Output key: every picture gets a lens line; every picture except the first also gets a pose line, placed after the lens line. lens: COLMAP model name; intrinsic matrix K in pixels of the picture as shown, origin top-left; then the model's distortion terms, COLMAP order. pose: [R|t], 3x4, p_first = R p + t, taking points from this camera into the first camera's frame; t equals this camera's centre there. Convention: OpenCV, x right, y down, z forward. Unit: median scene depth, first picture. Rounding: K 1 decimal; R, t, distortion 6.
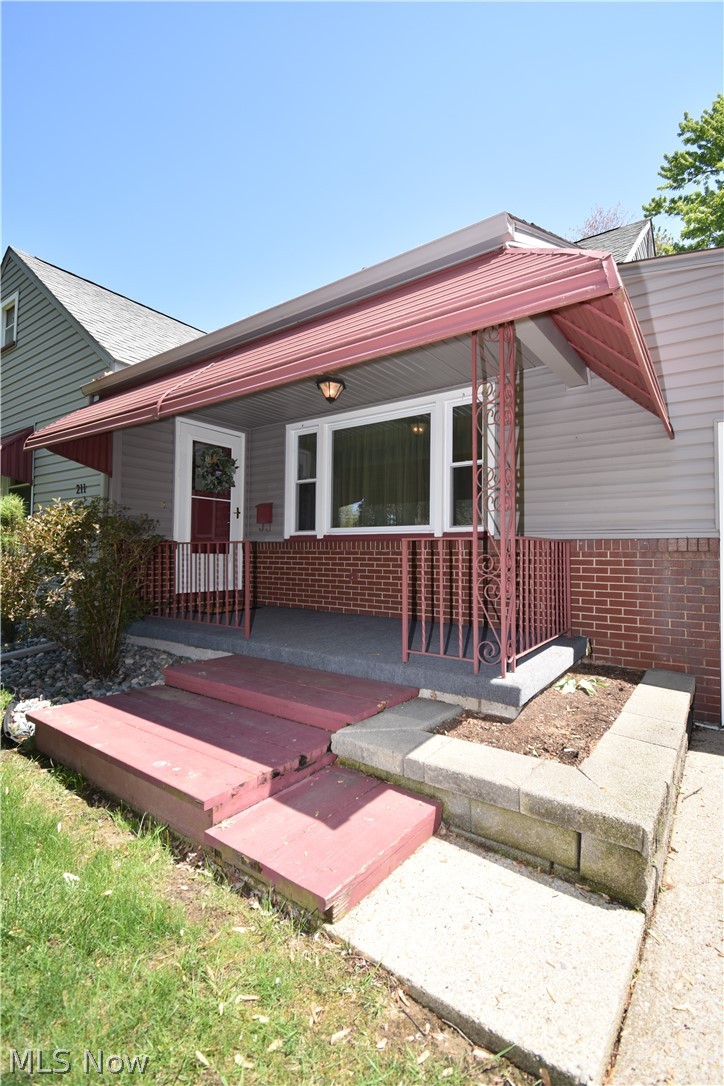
lens RADIAL K [[478.0, 0, 362.0], [0, 478.0, 543.0], [0, 0, 1]] dist [-0.000138, -0.000381]
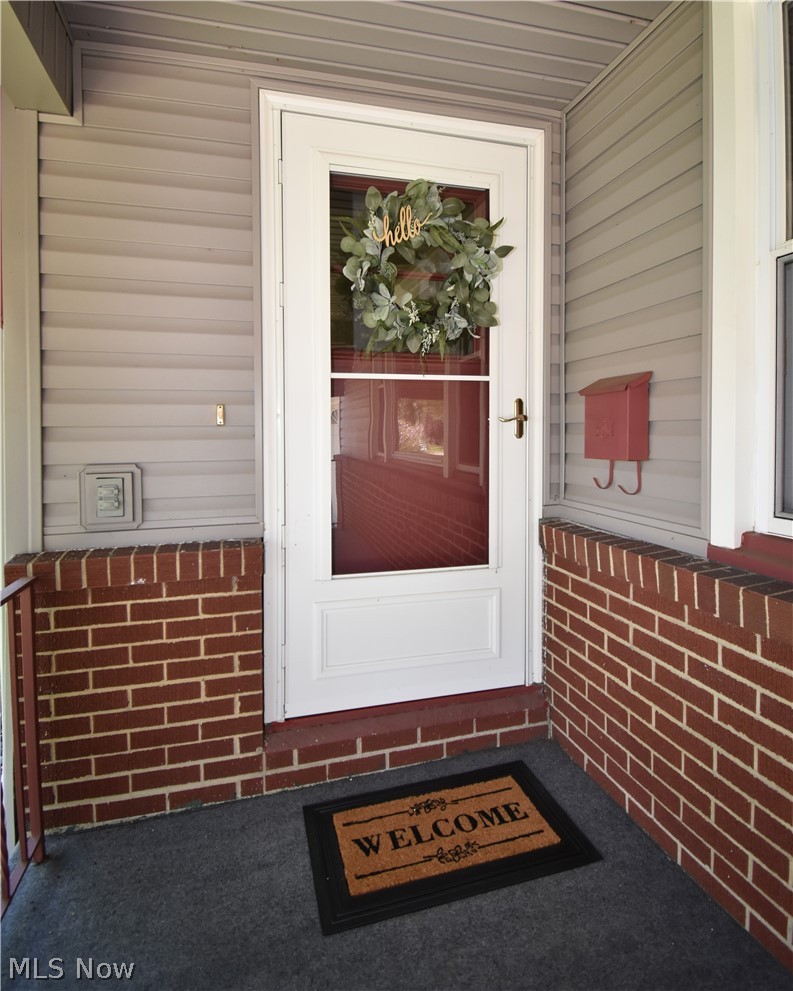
lens RADIAL K [[539.8, 0, 394.0], [0, 539.8, 441.3], [0, 0, 1]] dist [0.004879, 0.000213]
pose [[0.774495, -0.003012, -0.632573, -0.124110], [0.027960, 0.999174, 0.029476, -0.065205], [0.631962, -0.040516, 0.773940, 0.756516]]
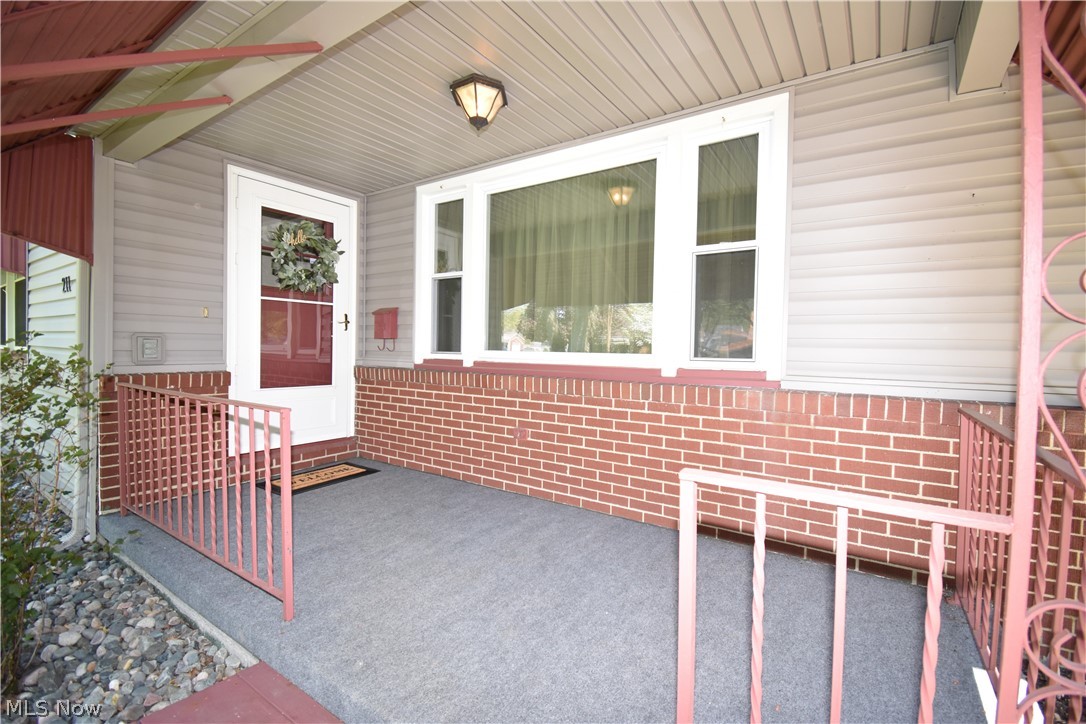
lens RADIAL K [[478.0, 0, 543.0], [0, 478.0, 362.0], [0, 0, 1]] dist [-0.000138, -0.000381]
pose [[0.999620, 0.006641, 0.026739, -0.005166], [-0.008019, 0.998627, 0.051757, -0.047707], [-0.026358, -0.051952, 0.998302, 0.353786]]
